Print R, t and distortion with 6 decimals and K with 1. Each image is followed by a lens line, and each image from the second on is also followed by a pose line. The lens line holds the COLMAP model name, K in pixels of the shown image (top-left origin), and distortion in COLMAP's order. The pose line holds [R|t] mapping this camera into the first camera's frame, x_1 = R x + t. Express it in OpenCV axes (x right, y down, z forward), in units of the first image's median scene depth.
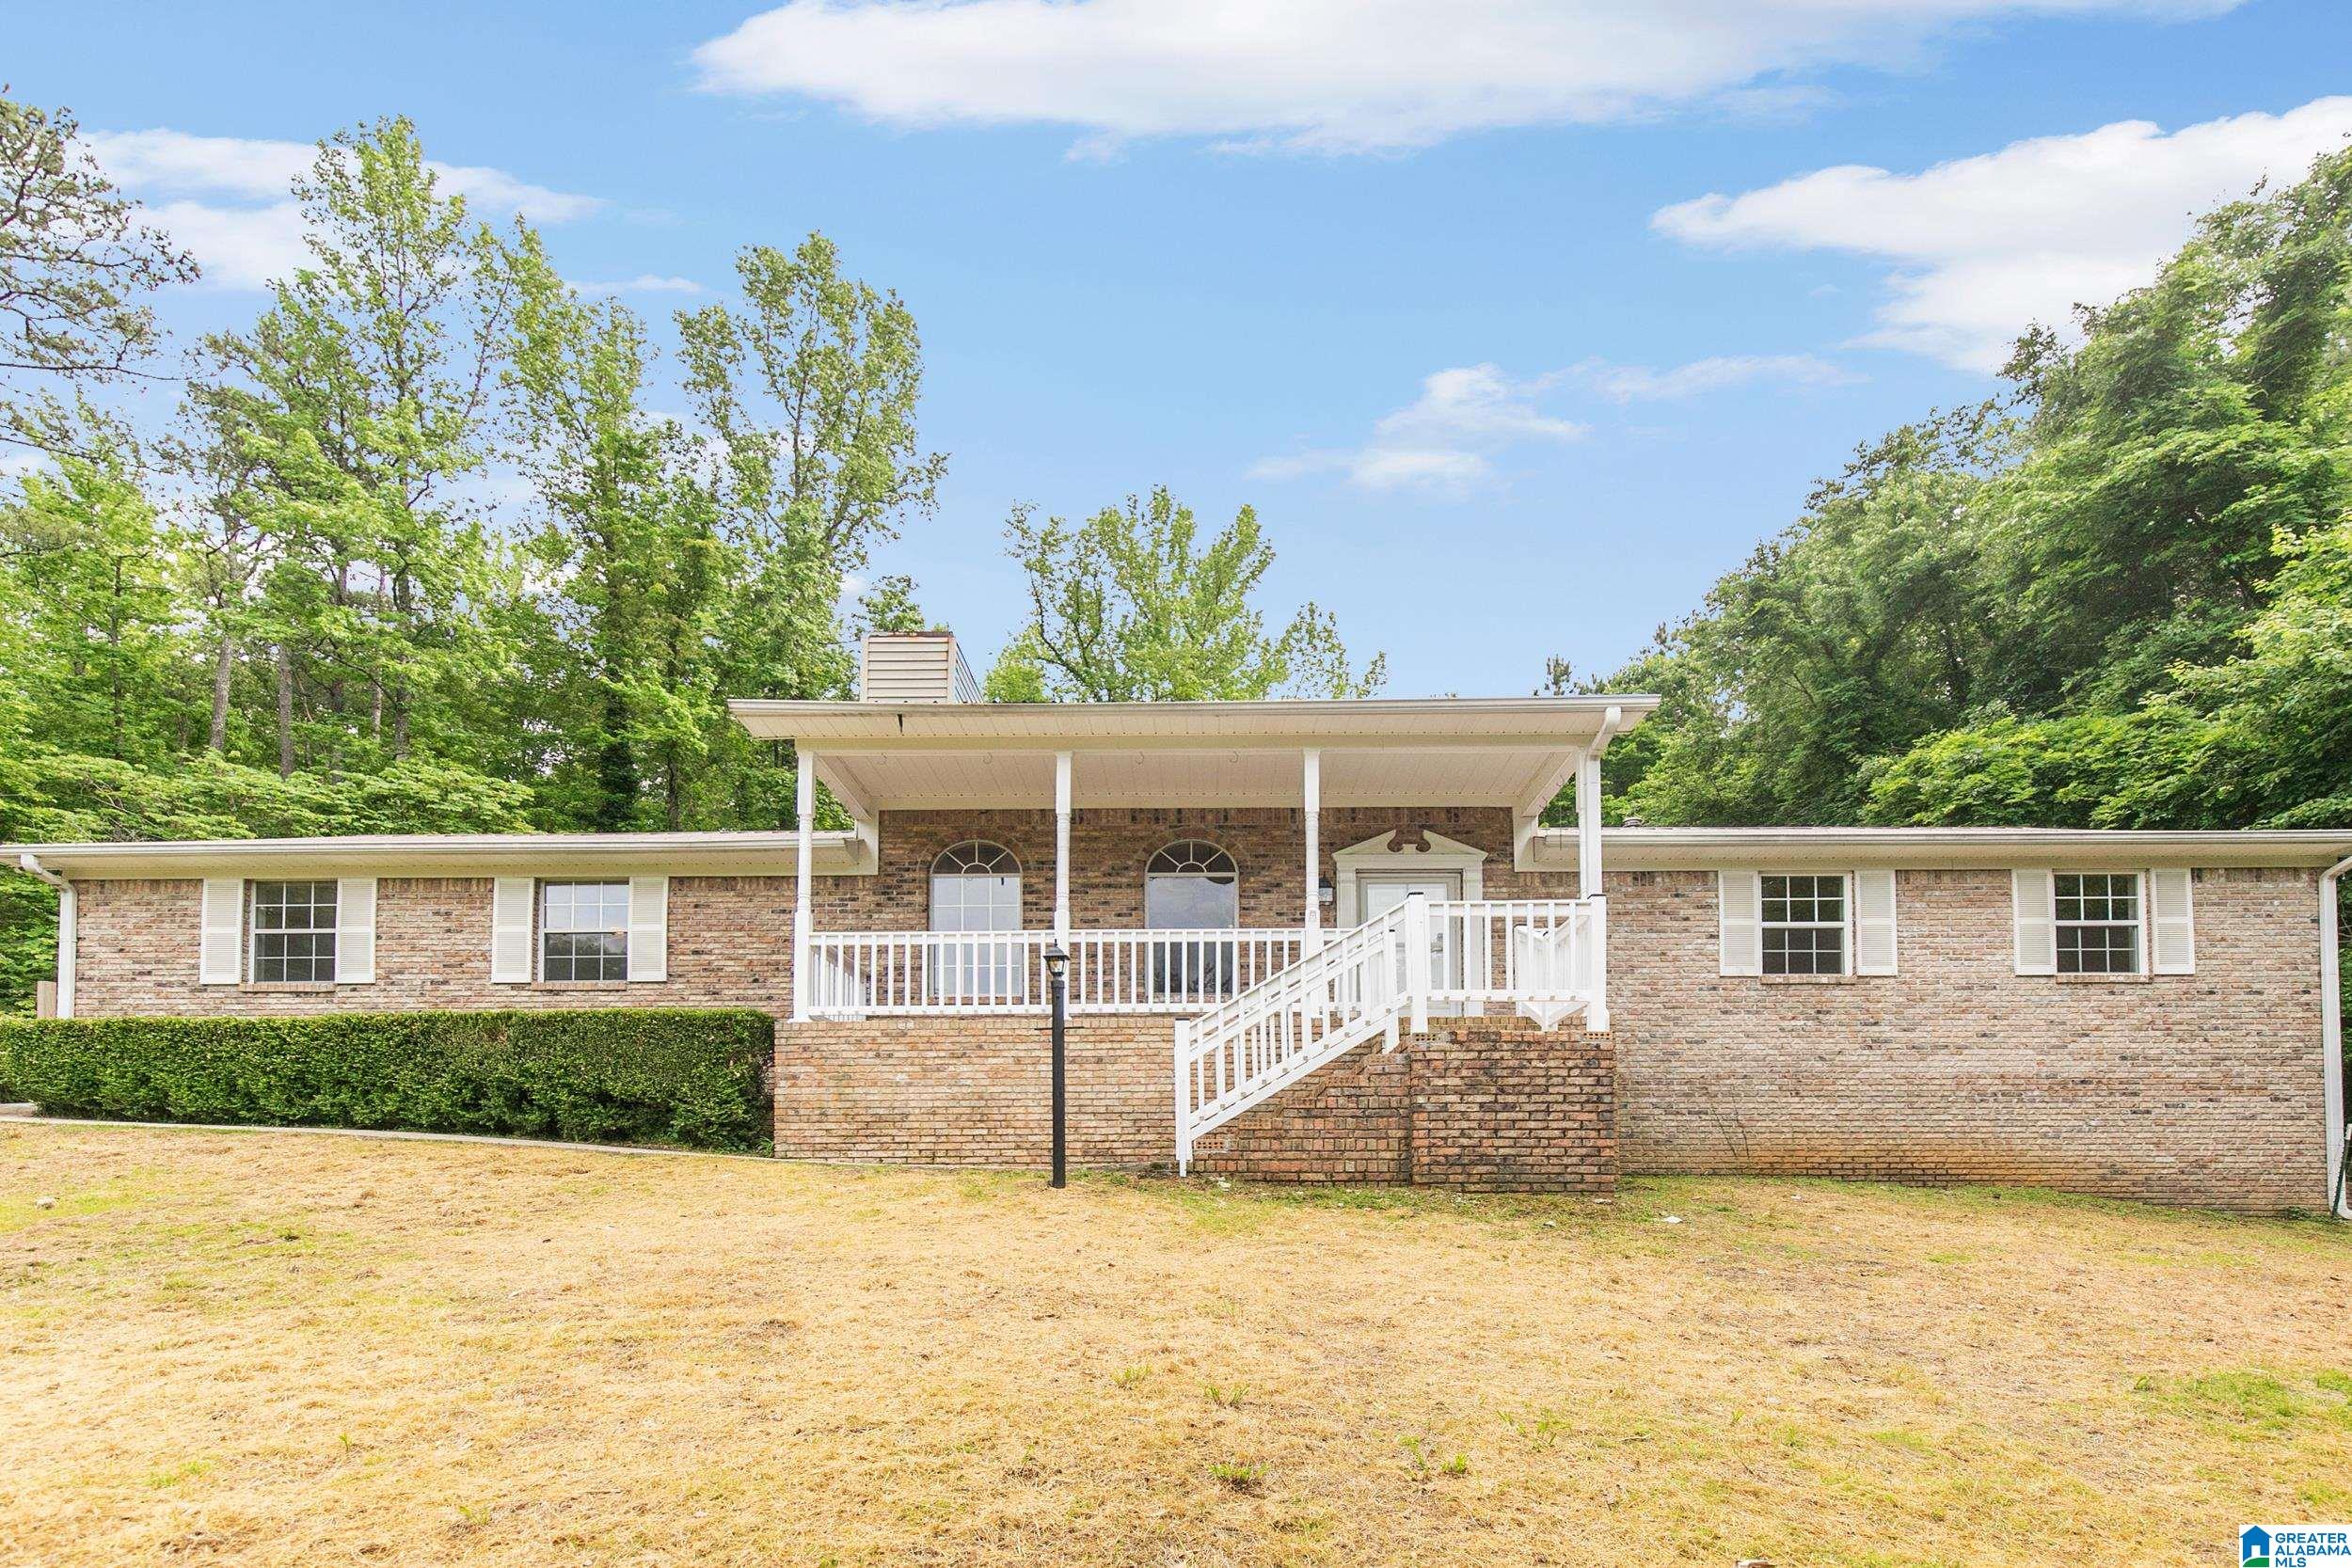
lens RADIAL K [[1081.4, 0, 1206.7], [0, 1081.4, 793.8], [0, 0, 1]] dist [0.004393, 0.000291]
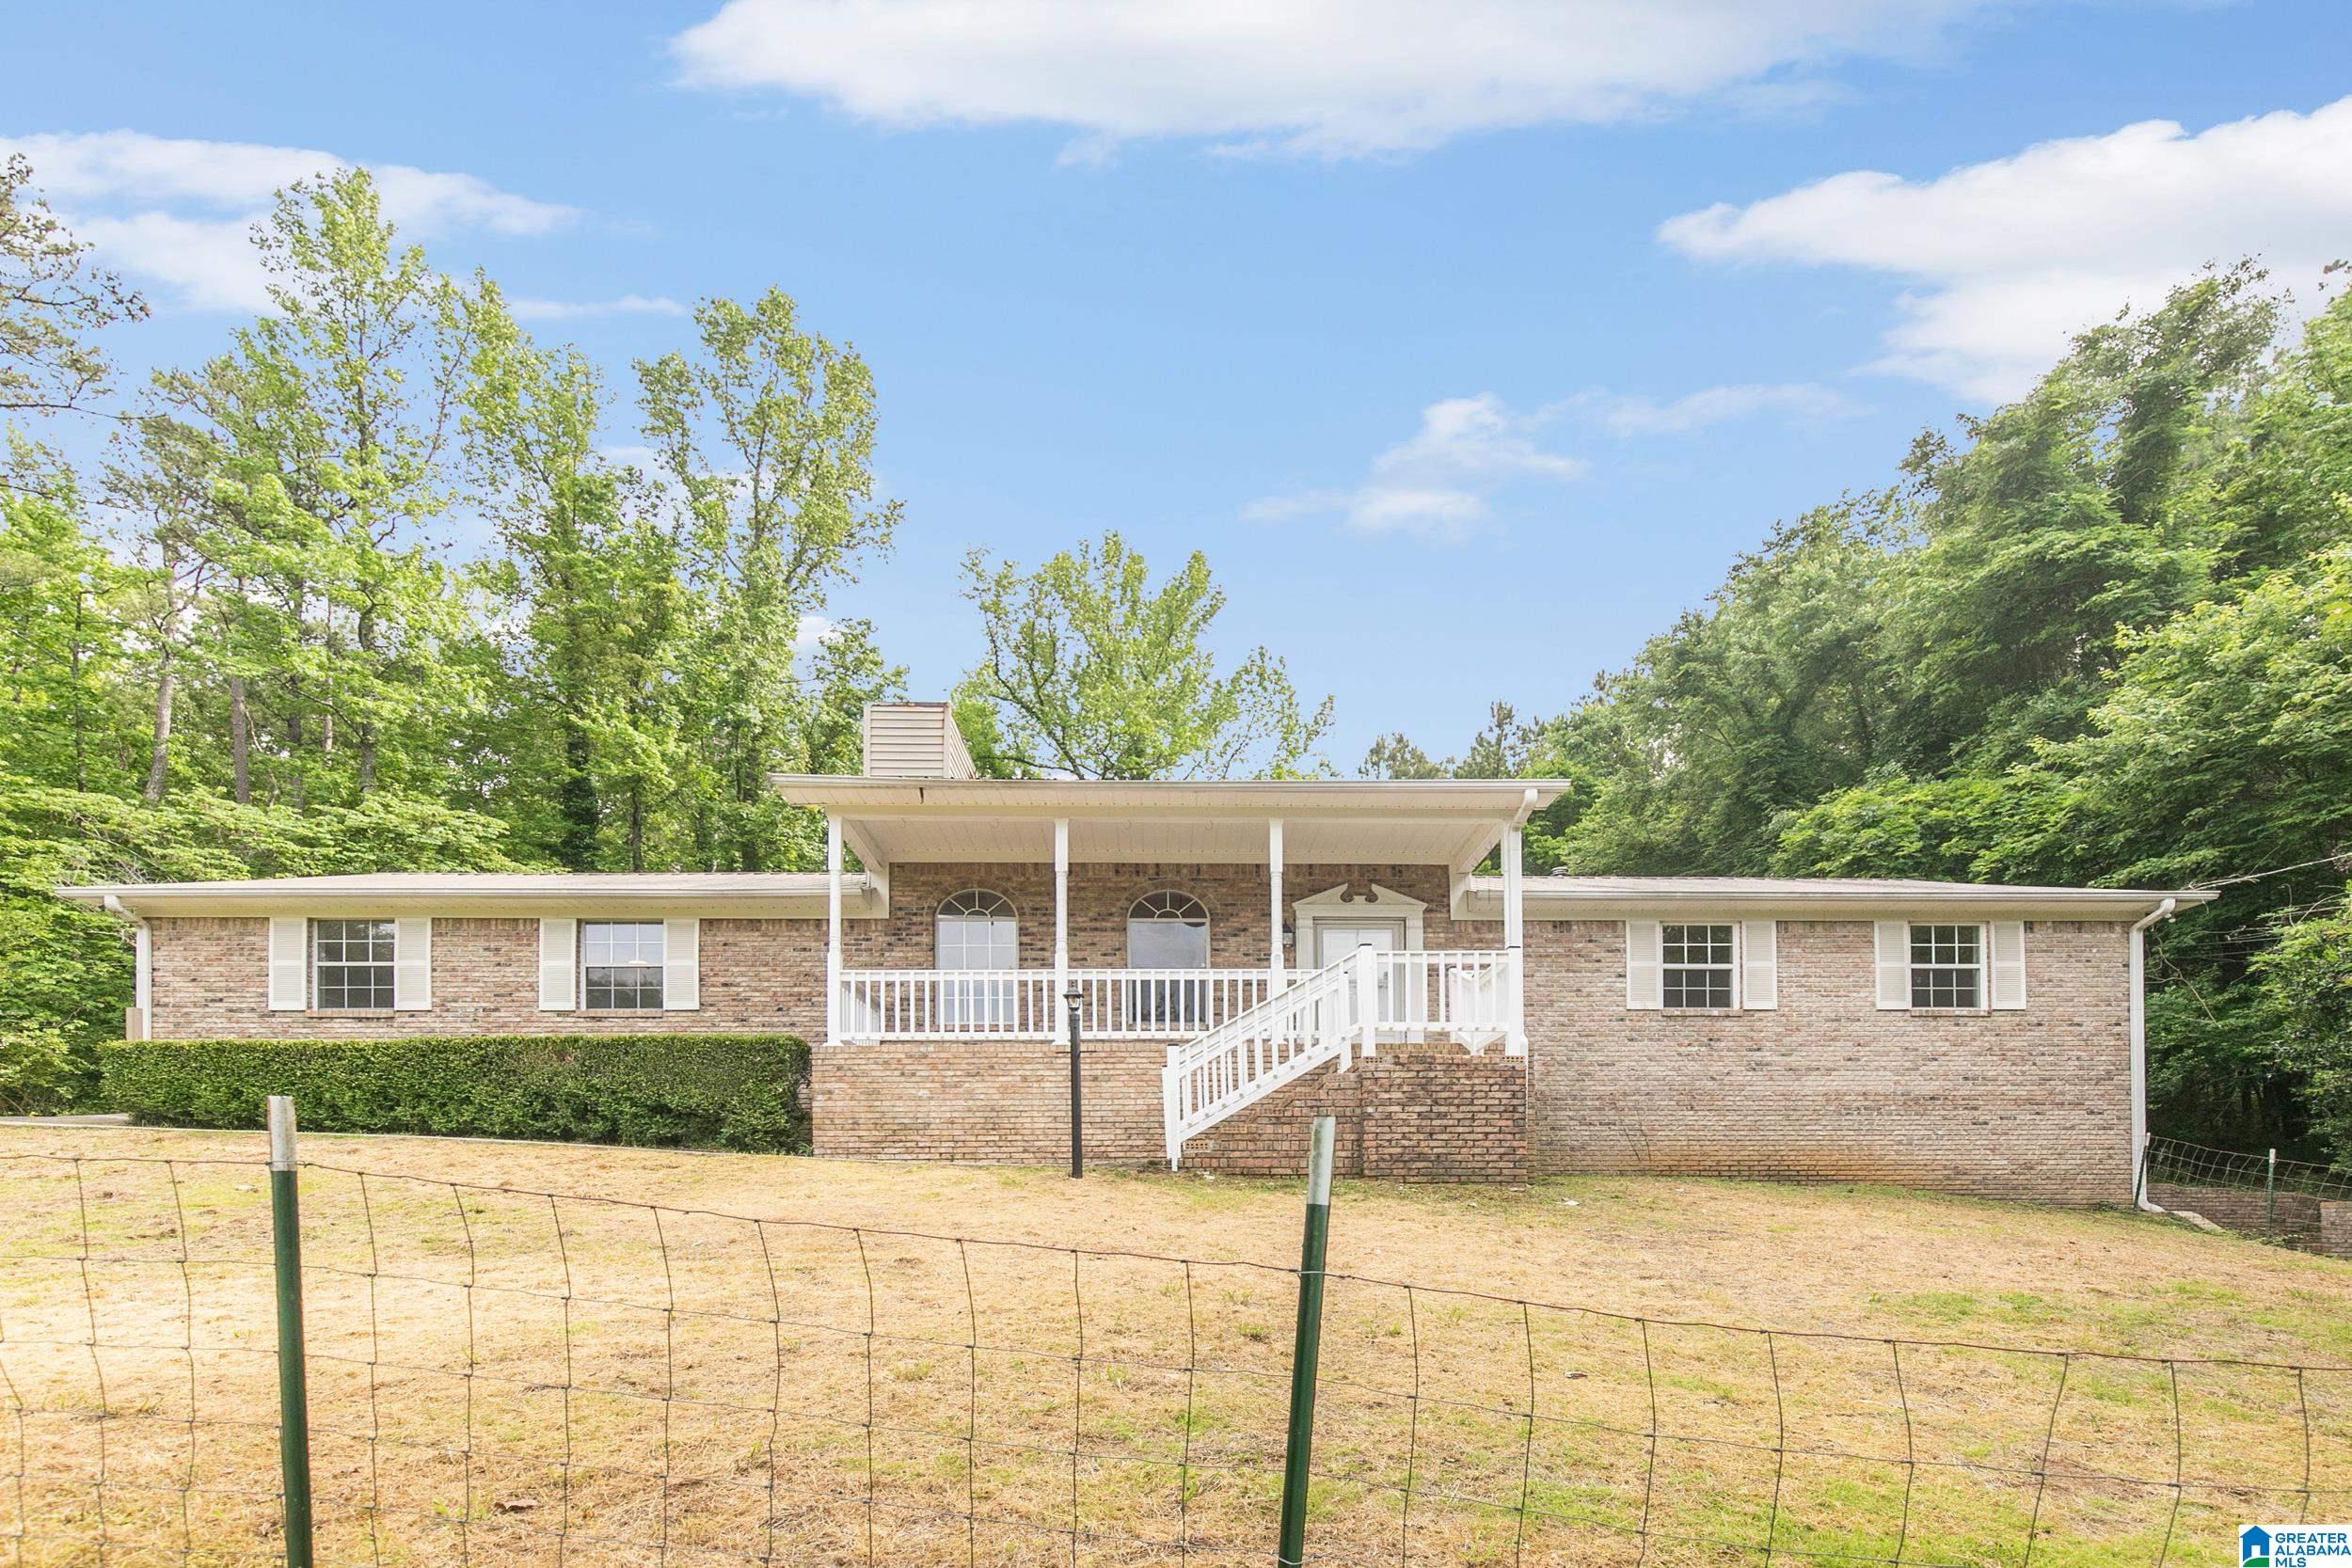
lens RADIAL K [[1132.3, 0, 1069.1], [0, 1132.3, 852.2], [0, 0, 1]] dist [0.002042, 0.000823]
pose [[0.998022, -0.008649, -0.062273, -0.038603], [0.011102, 0.999172, 0.039152, -0.041308], [0.061882, -0.039766, 0.997291, -0.187380]]
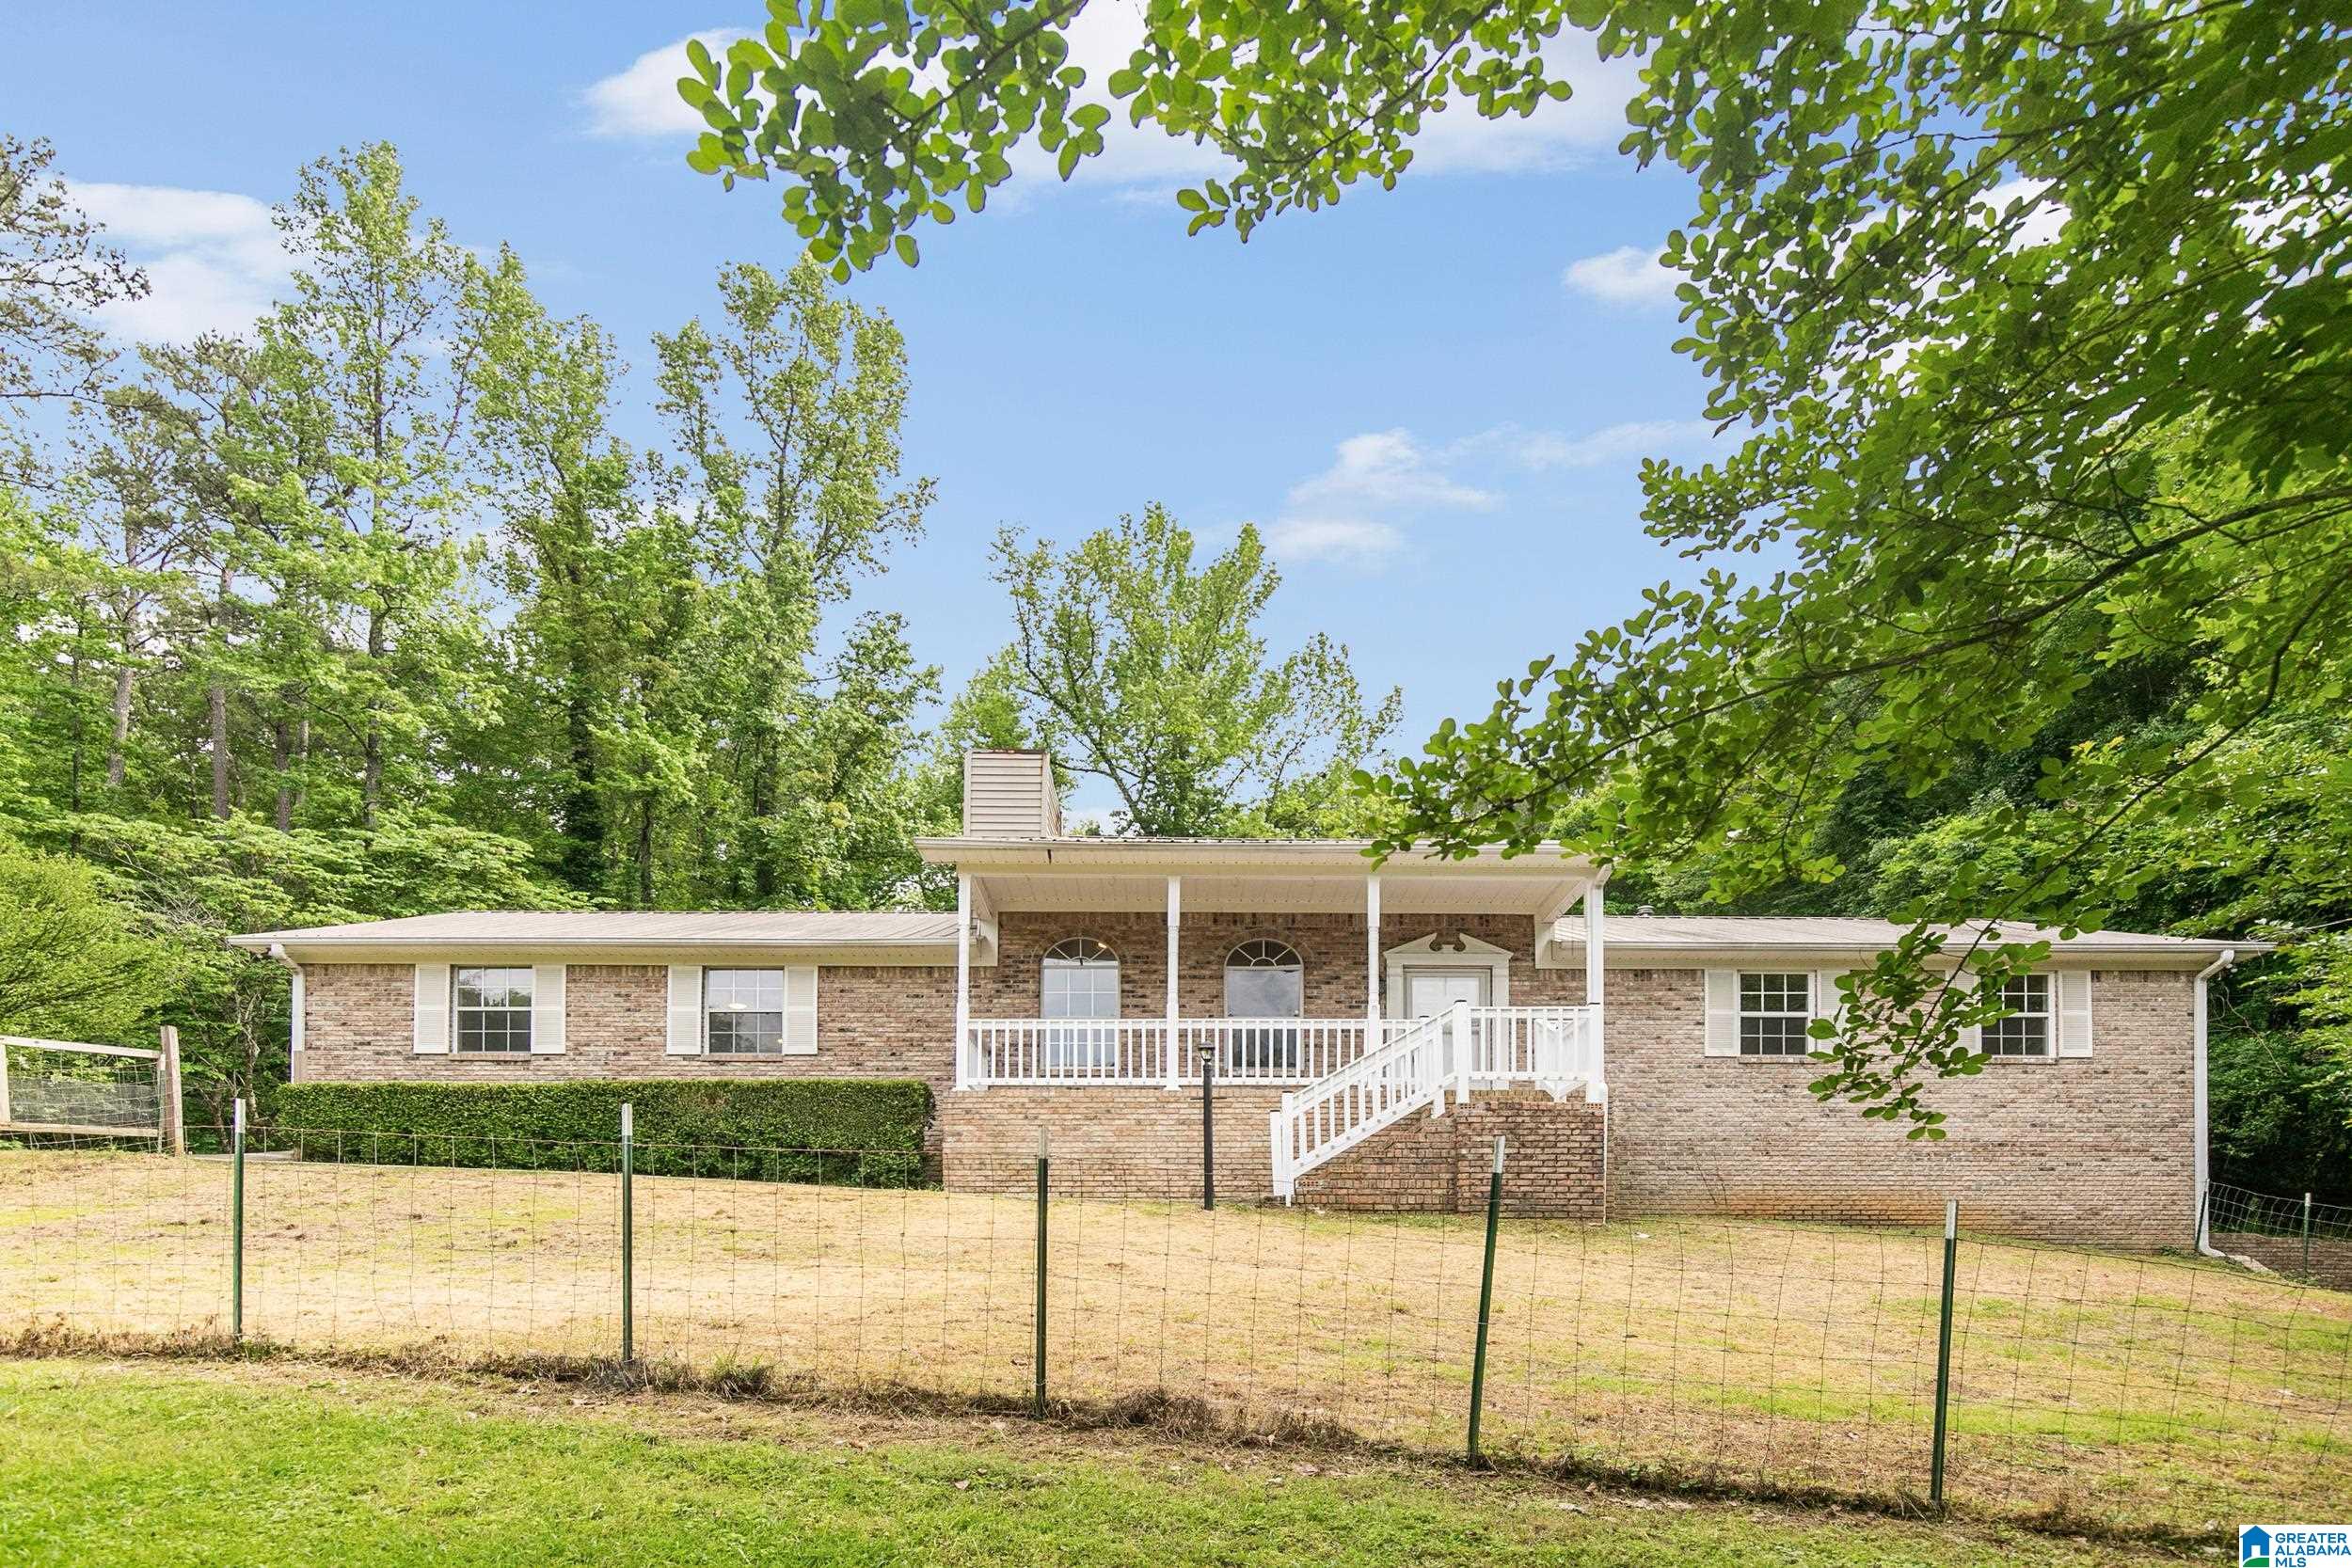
lens RADIAL K [[1234.1, 0, 1168.0], [0, 1234.1, 861.2], [0, 0, 1]] dist [0.000823, 0.000263]
pose [[0.999683, 0.001957, -0.025111, -0.084711], [-0.001265, 0.999619, 0.027578, -0.078007], [0.025155, -0.027537, 0.999304, -0.344001]]
